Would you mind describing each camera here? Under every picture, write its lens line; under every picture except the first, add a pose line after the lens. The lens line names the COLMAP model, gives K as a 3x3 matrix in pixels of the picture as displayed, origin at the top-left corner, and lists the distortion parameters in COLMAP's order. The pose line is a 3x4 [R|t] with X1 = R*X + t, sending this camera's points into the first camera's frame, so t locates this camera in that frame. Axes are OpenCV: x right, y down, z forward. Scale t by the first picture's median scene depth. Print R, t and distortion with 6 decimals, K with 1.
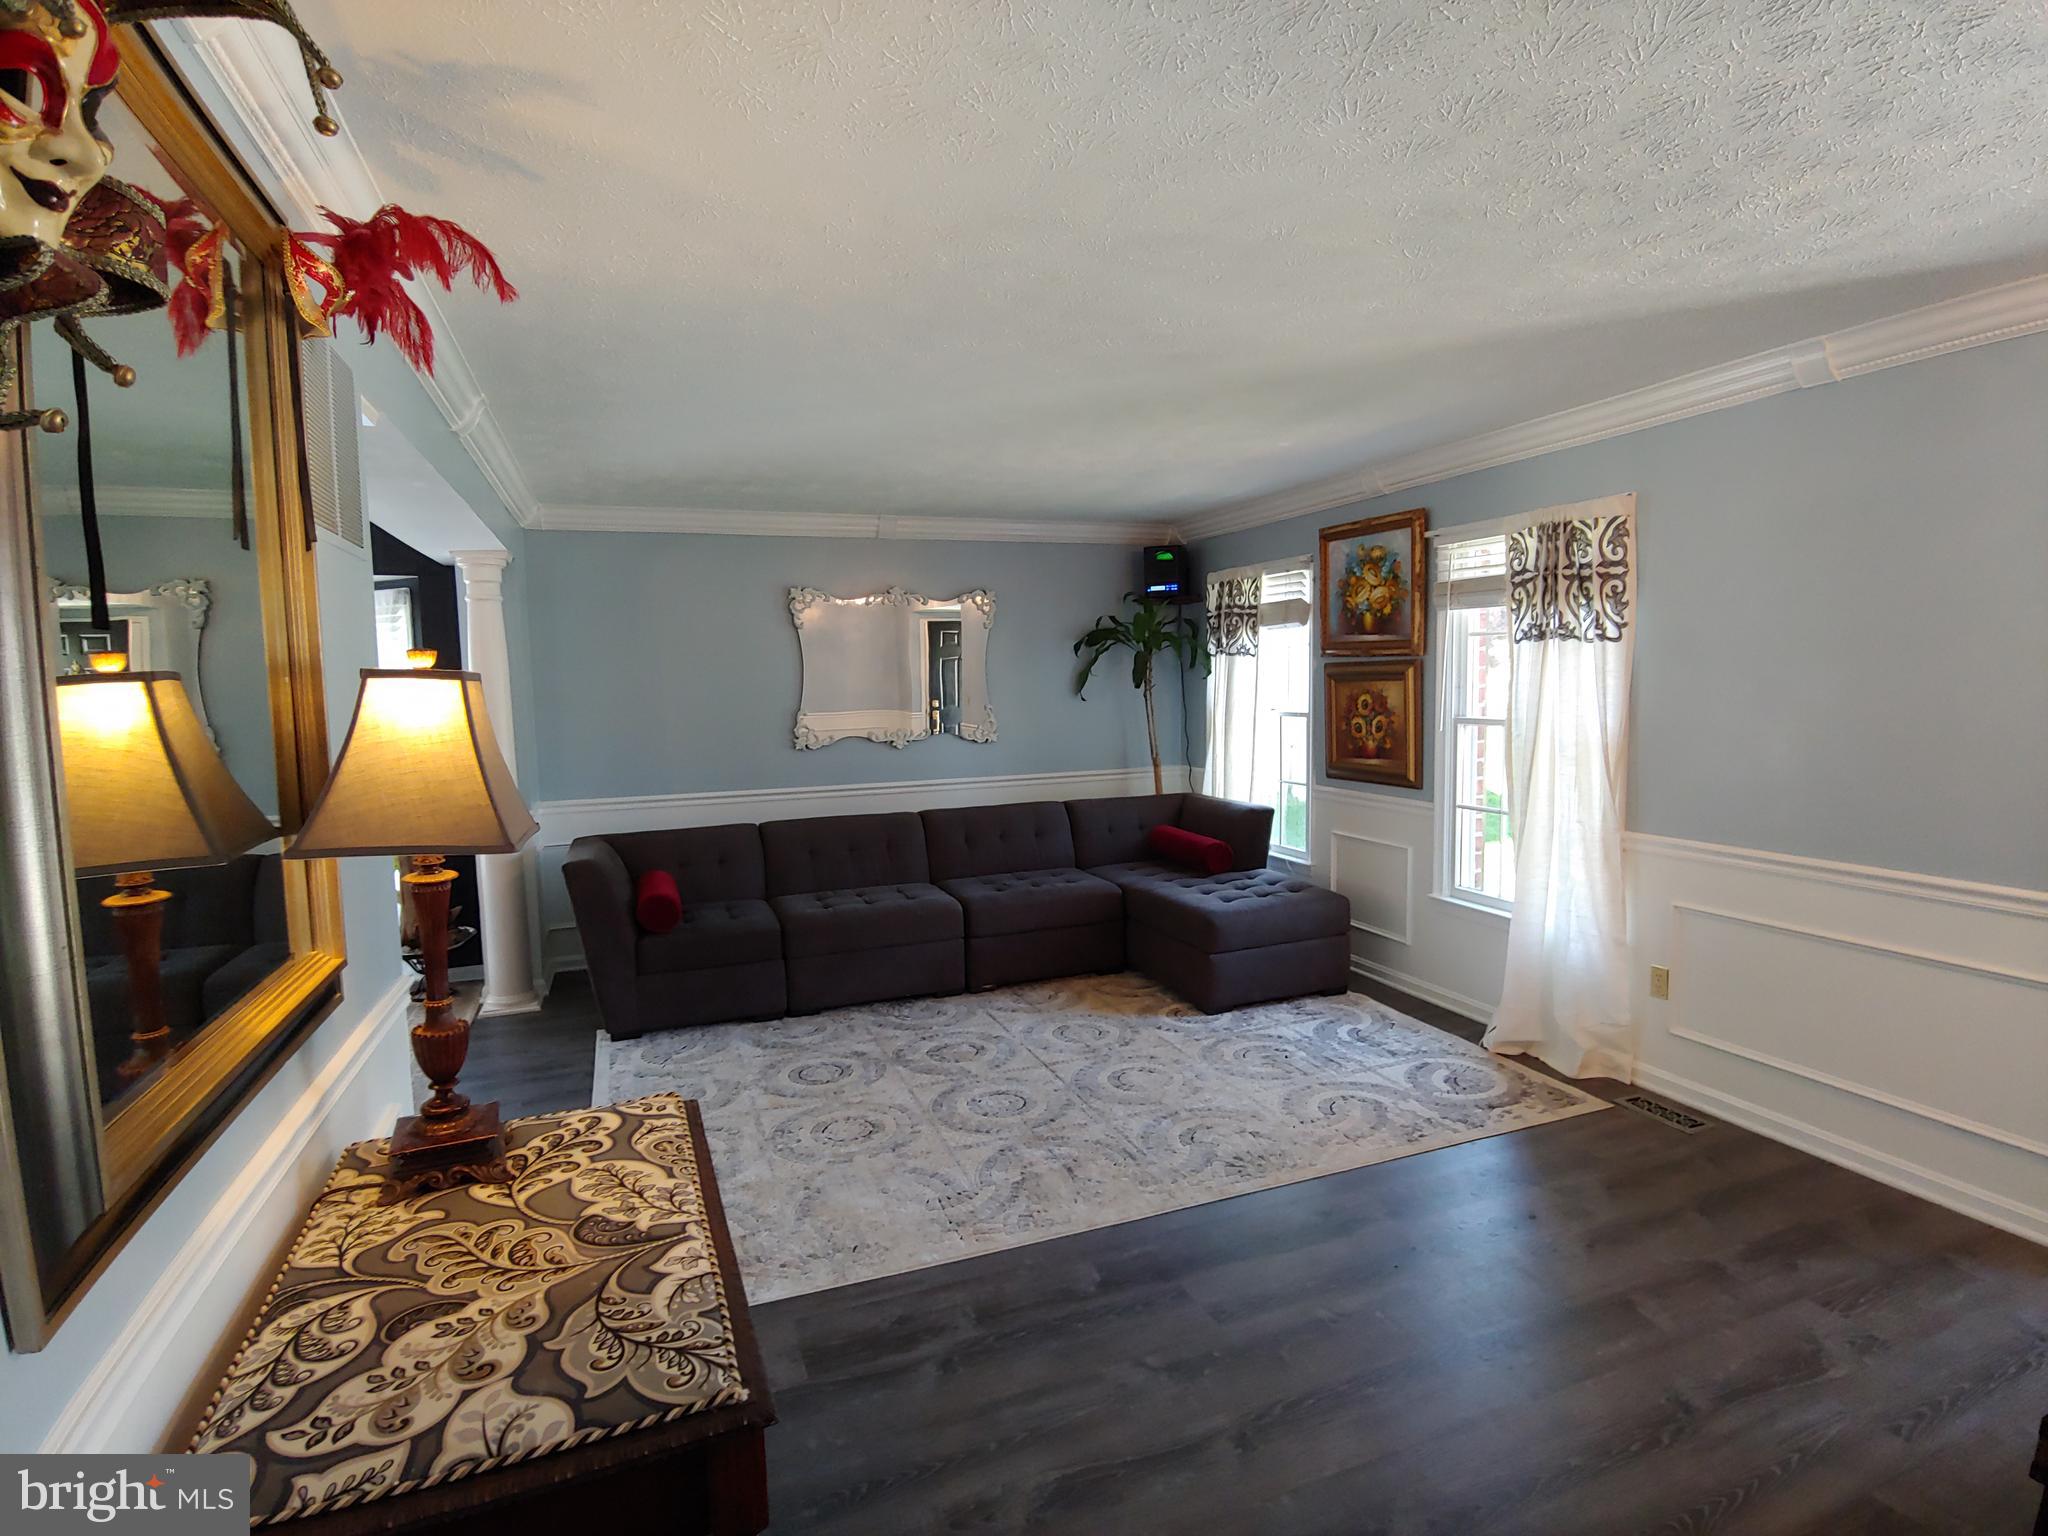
lens RADIAL K [[1030.8, 0, 1032.7], [0, 1030.8, 771.1], [0, 0, 1]] dist [-0.014583, 0.000364]
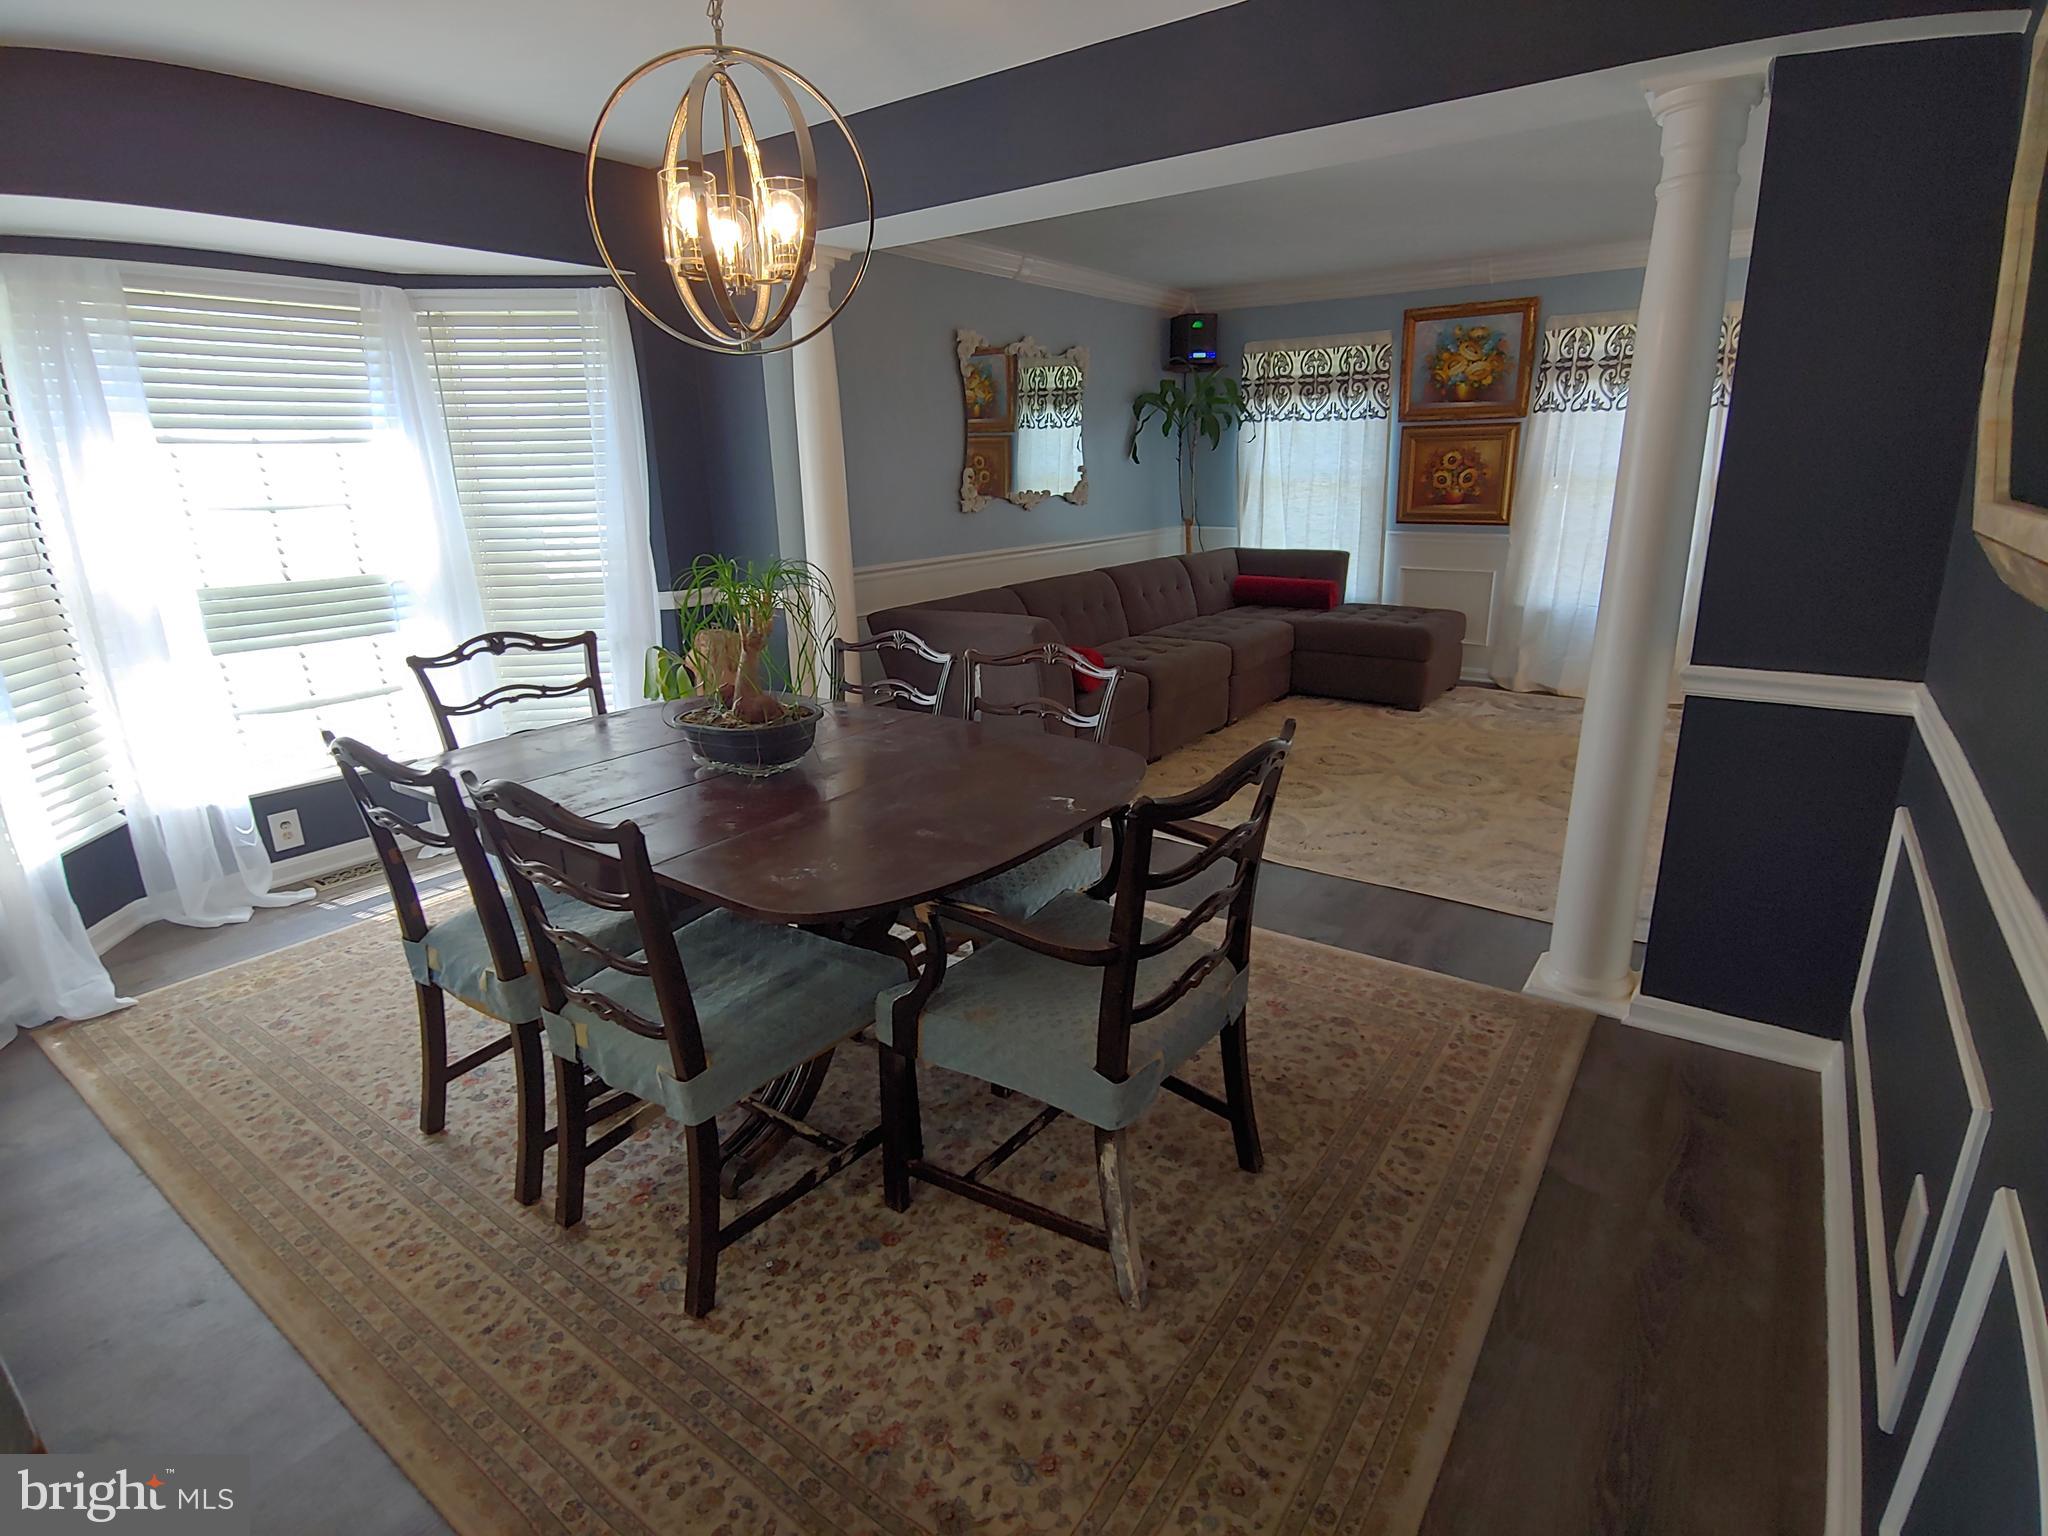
lens RADIAL K [[1030.8, 0, 1032.7], [0, 1030.8, 771.1], [0, 0, 1]] dist [-0.014583, 0.000364]
pose [[0.838381, -0.152065, 0.523444, -0.979628], [0.051918, 0.978210, 0.201023, 0.033220], [-0.542606, -0.141358, 0.828008, 0.221114]]
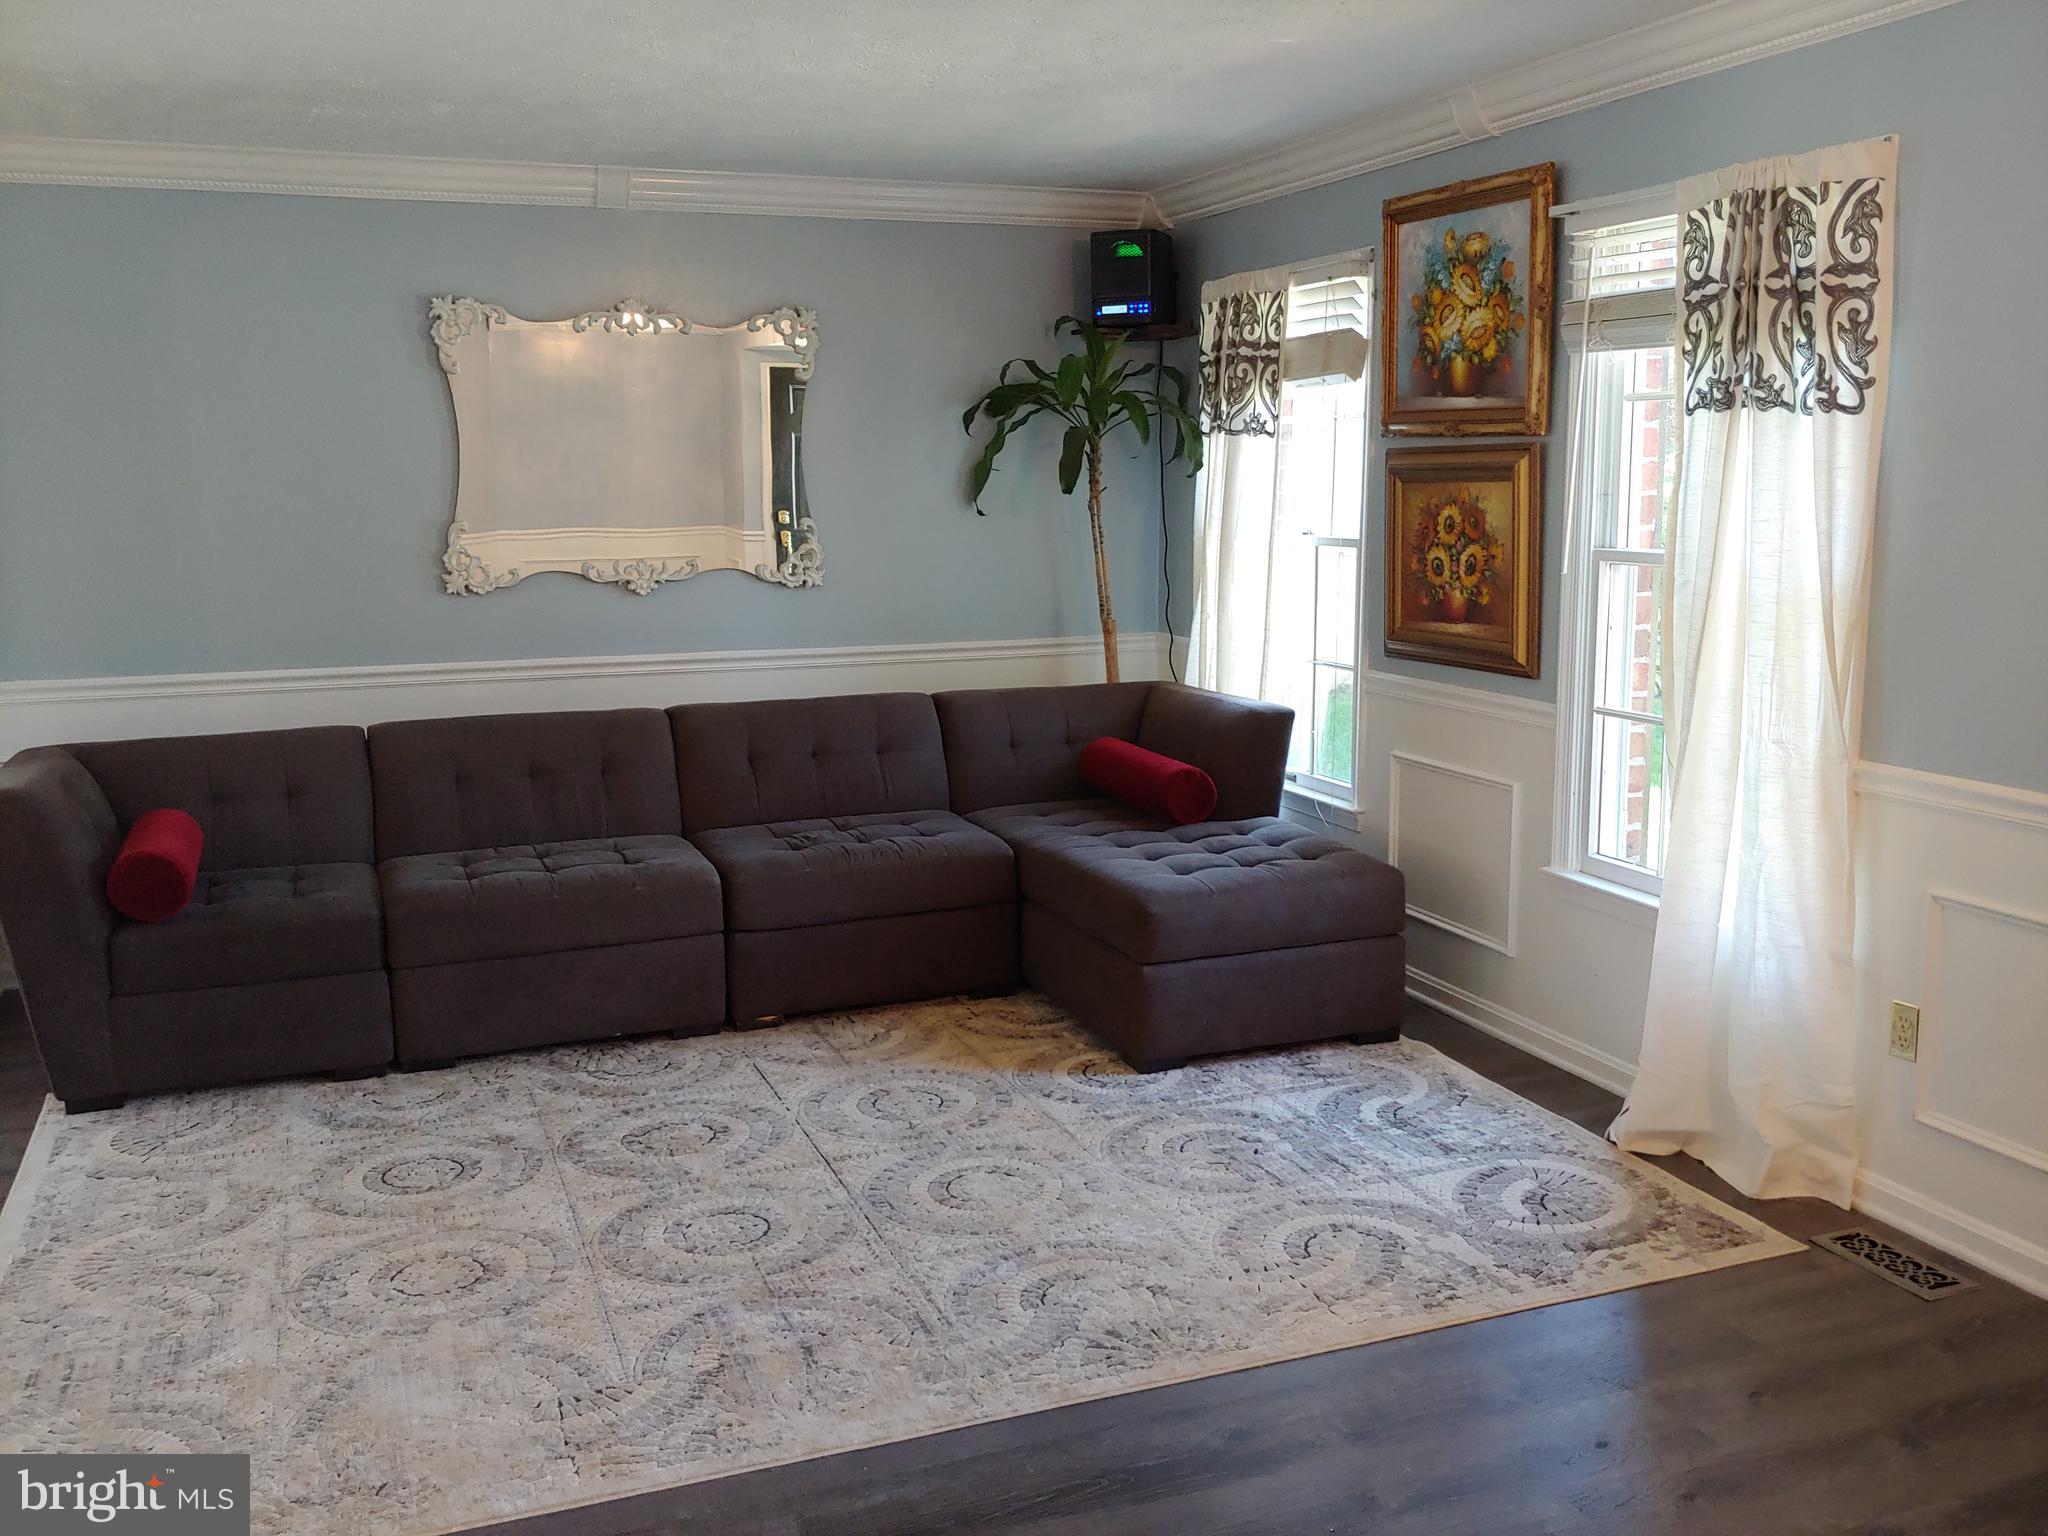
lens RADIAL K [[1808.0, 0, 1026.2], [0, 1808.0, 744.7], [0, 0, 1]] dist [0.110911, -0.288043]
pose [[0.999926, 0.011305, 0.004500, 0.109266], [-0.011552, 0.998177, 0.059245, -0.002192], [-0.003822, -0.059293, 0.998233, 0.018170]]
